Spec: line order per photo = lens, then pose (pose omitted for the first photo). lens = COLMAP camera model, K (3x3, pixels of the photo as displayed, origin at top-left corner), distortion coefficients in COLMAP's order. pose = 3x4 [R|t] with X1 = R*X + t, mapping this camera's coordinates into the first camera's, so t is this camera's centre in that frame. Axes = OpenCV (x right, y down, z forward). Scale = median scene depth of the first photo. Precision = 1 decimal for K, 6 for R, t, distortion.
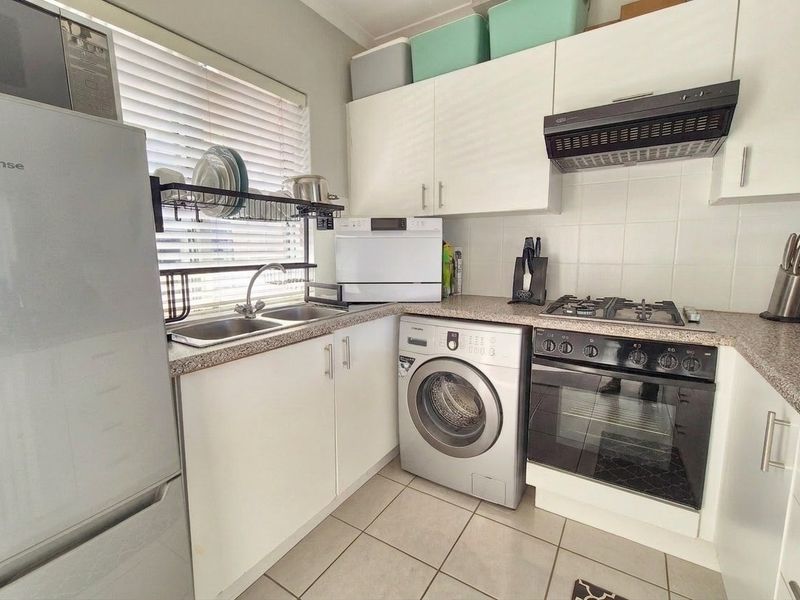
lens RADIAL K [[371.3, 0, 399.2], [0, 371.3, 299.6], [0, 0, 1]] dist [0.000137, -0.000006]
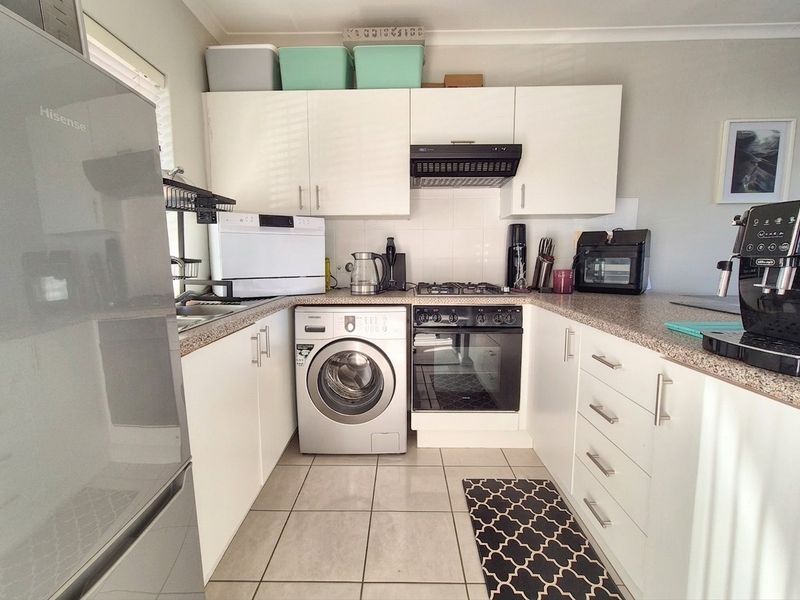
lens RADIAL K [[371.3, 0, 395.9], [0, 371.3, 299.1], [0, 0, 1]] dist [0.000137, -0.000006]
pose [[0.847682, -0.057815, 0.527344, -0.318016], [0.069692, 0.997565, -0.002659, 0.044456], [-0.525906, 0.039006, 0.849648, -0.059911]]
